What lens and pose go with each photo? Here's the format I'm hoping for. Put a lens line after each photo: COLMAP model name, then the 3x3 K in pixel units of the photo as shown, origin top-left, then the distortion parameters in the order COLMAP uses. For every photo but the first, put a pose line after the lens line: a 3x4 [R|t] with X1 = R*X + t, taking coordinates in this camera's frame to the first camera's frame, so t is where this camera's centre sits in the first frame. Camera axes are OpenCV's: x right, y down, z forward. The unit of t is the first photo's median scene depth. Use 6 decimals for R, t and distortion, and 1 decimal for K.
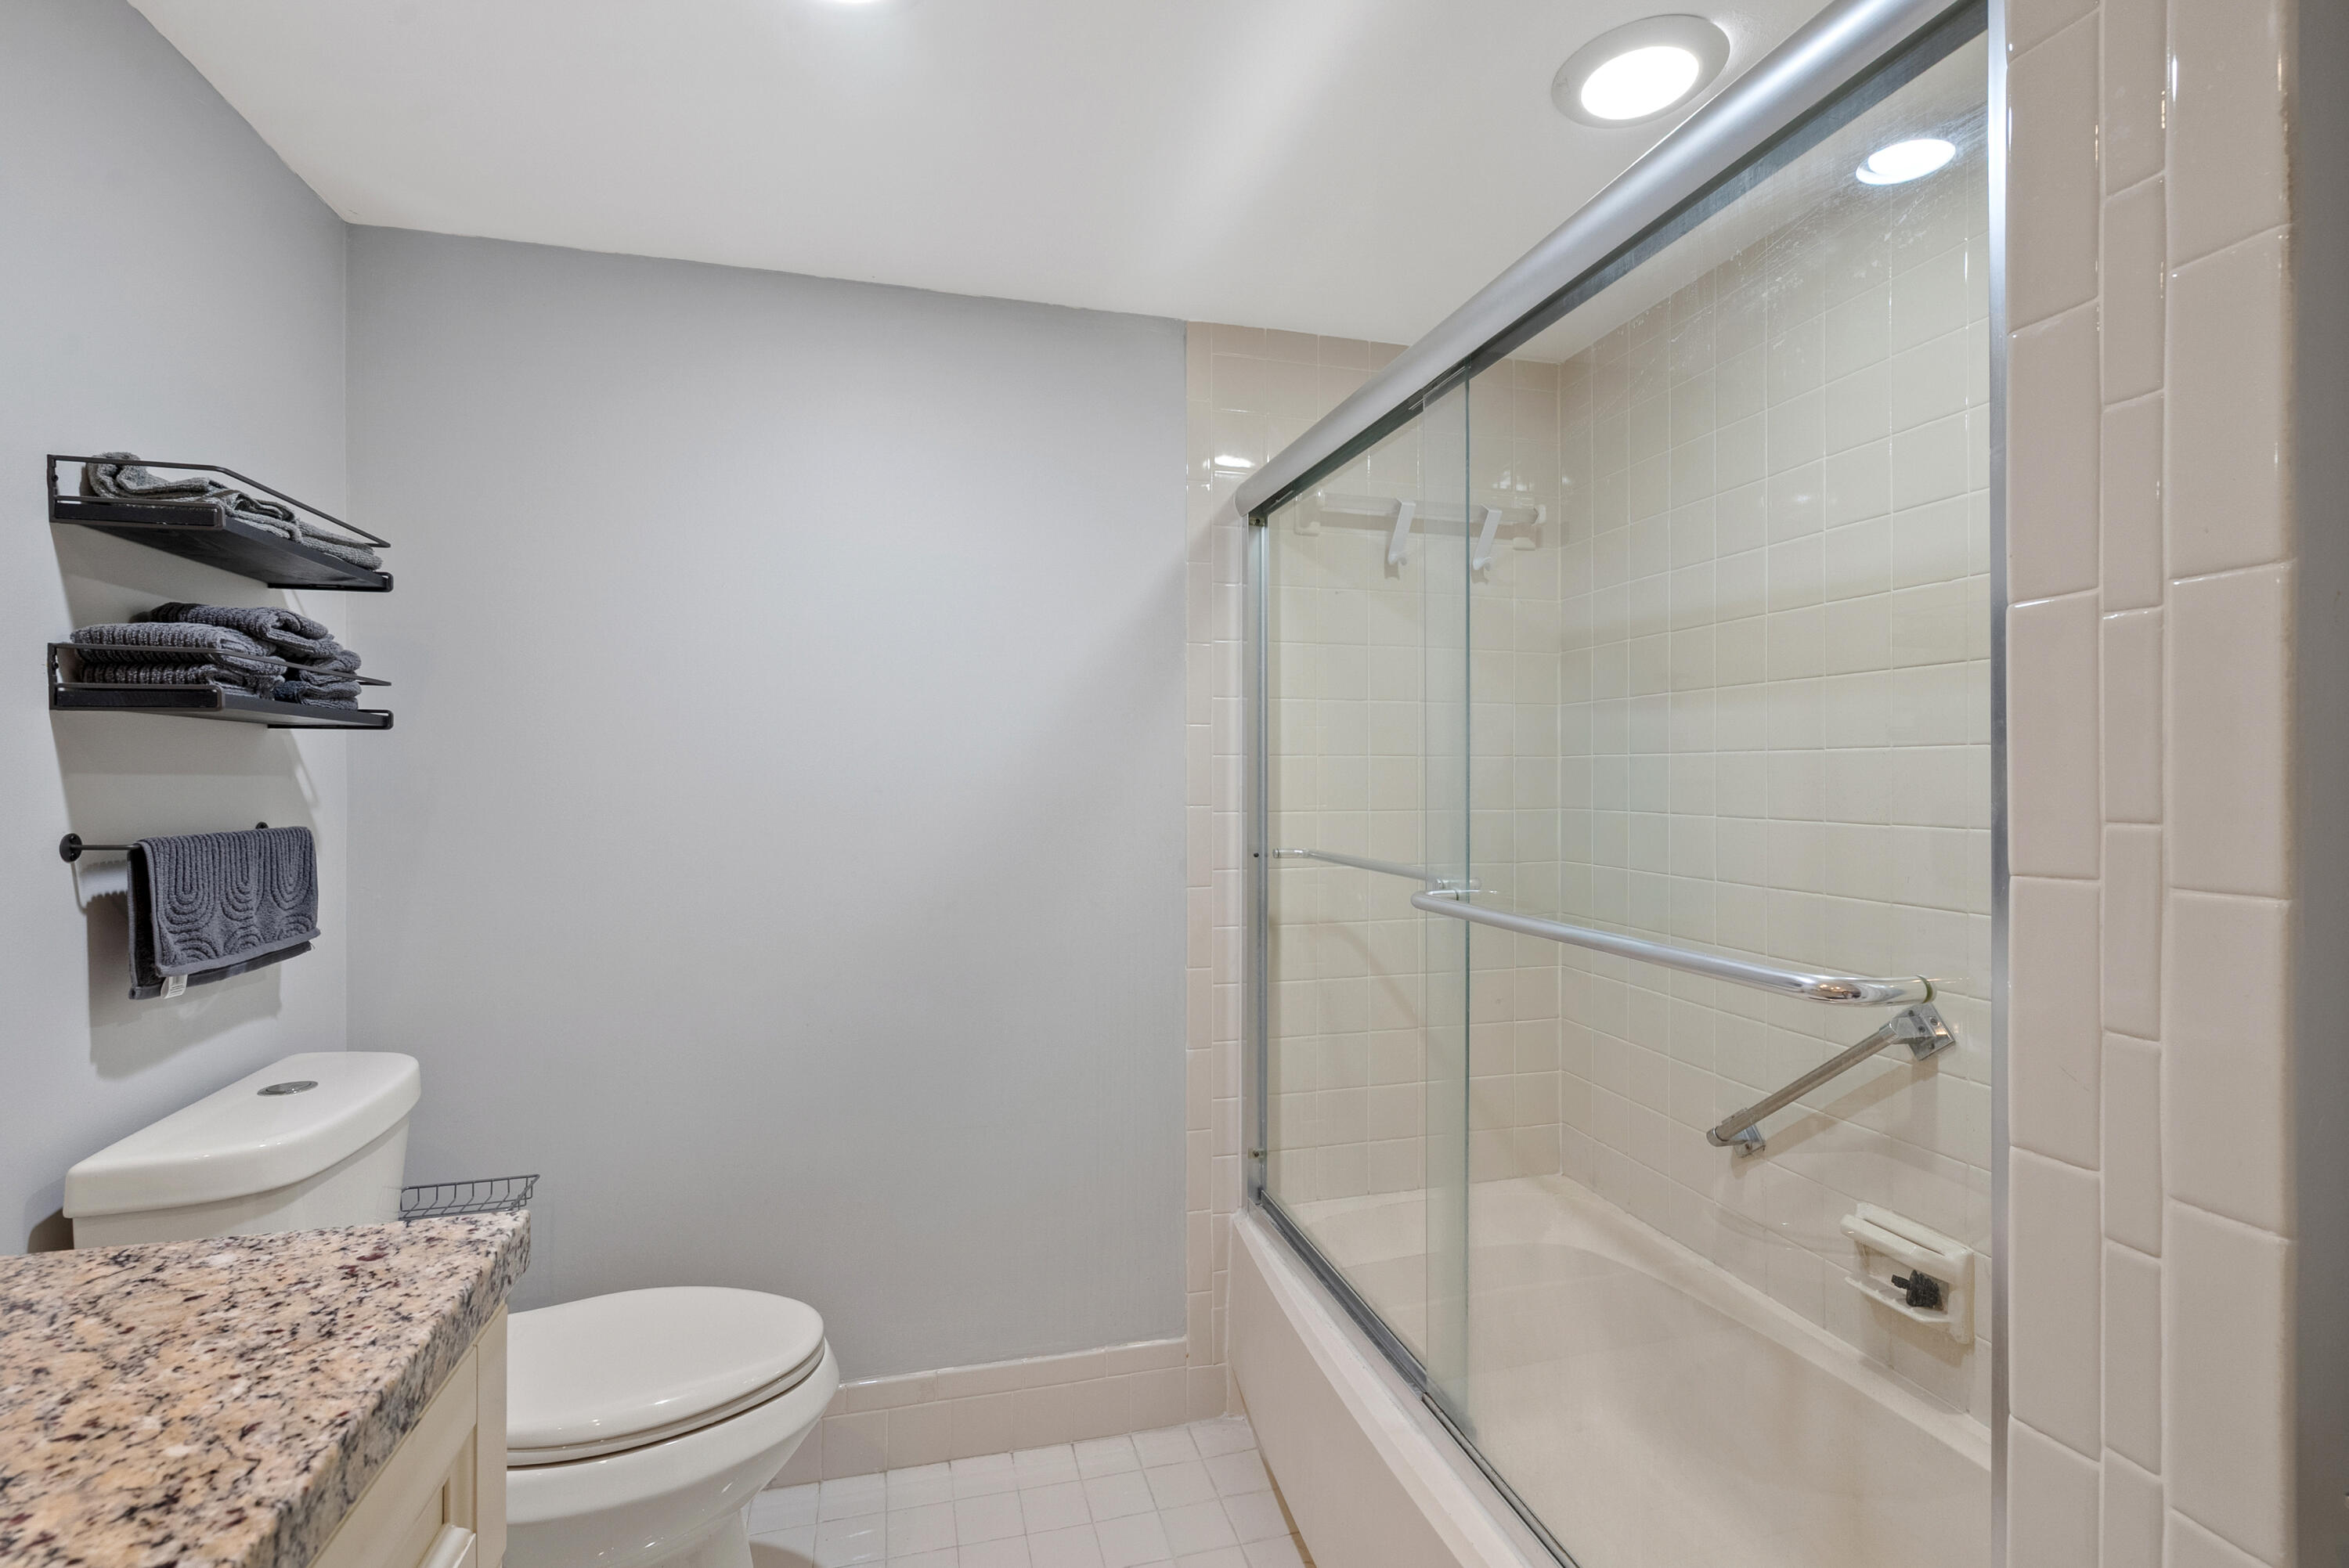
lens RADIAL K [[1063.5, 0, 1172.3], [0, 1063.5, 784.9], [0, 0, 1]] dist [-0.008079, 0.002505]
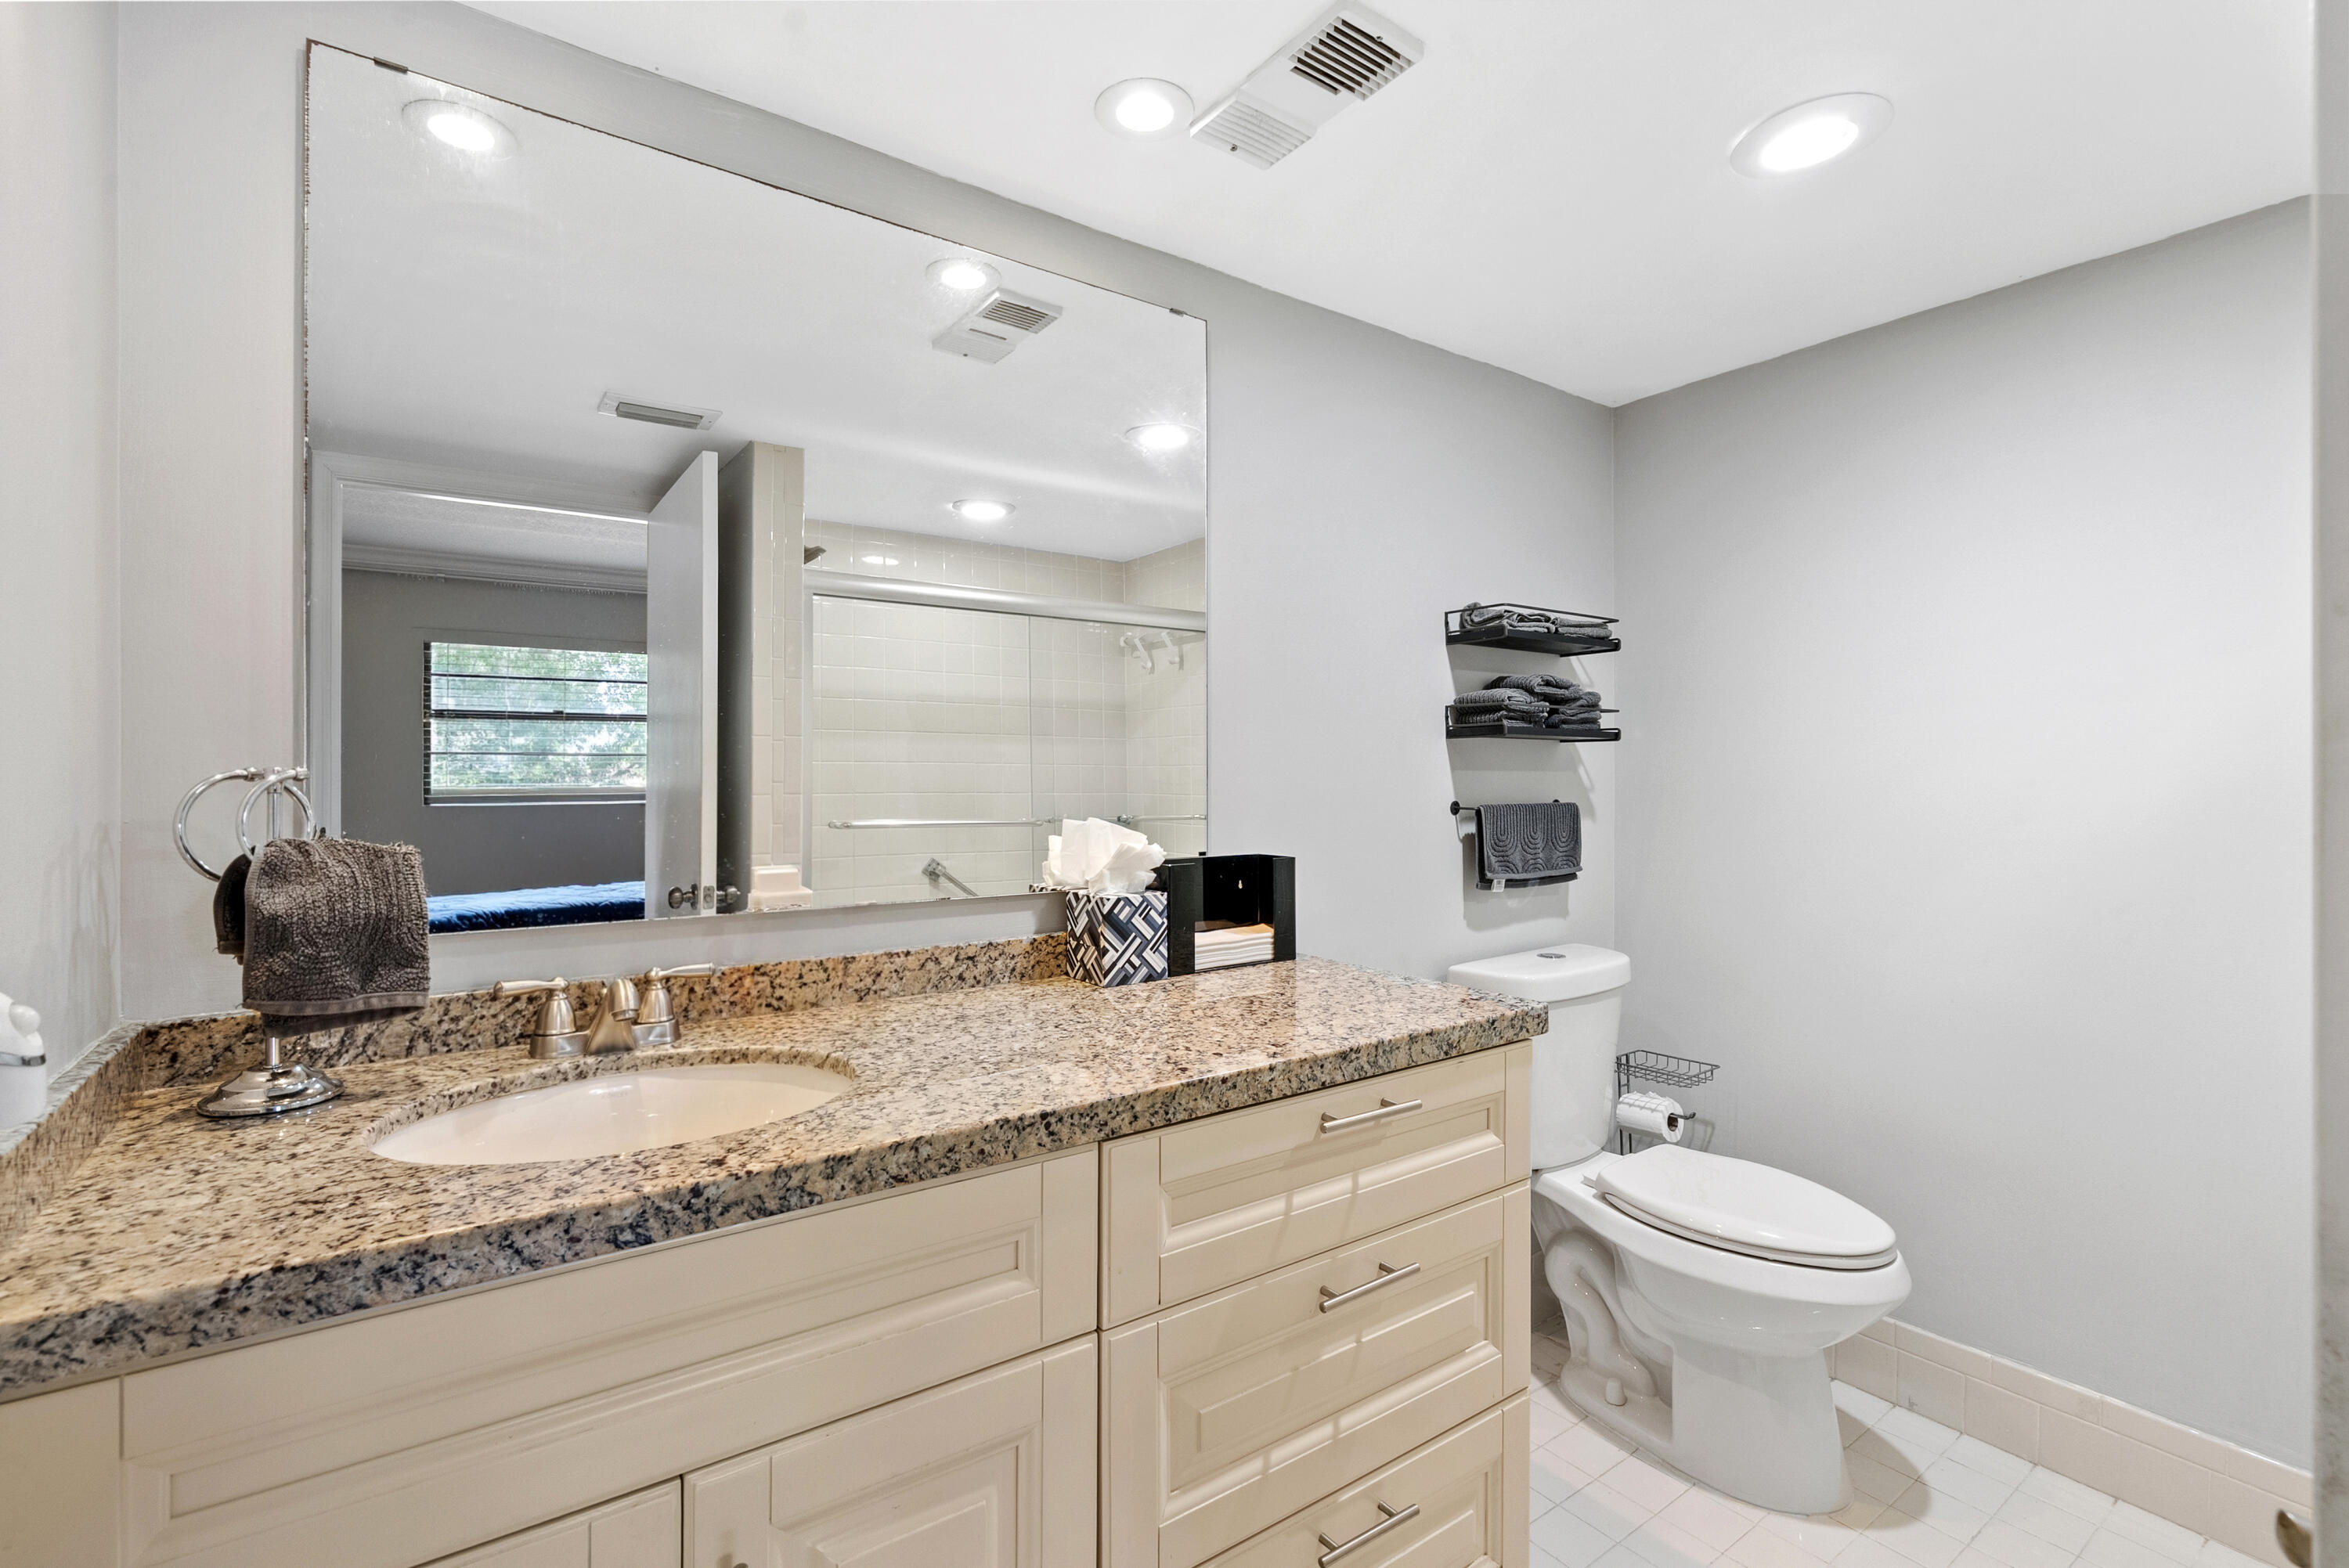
lens RADIAL K [[1063.5, 0, 1183.1], [0, 1063.5, 780.2], [0, 0, 1]] dist [-0.008079, 0.002505]
pose [[0.337941, -0.000661, -0.941167, 0.593670], [-0.000085, 1.000000, -0.000733, 0.007604], [0.941167, 0.000327, 0.337941, -0.135504]]
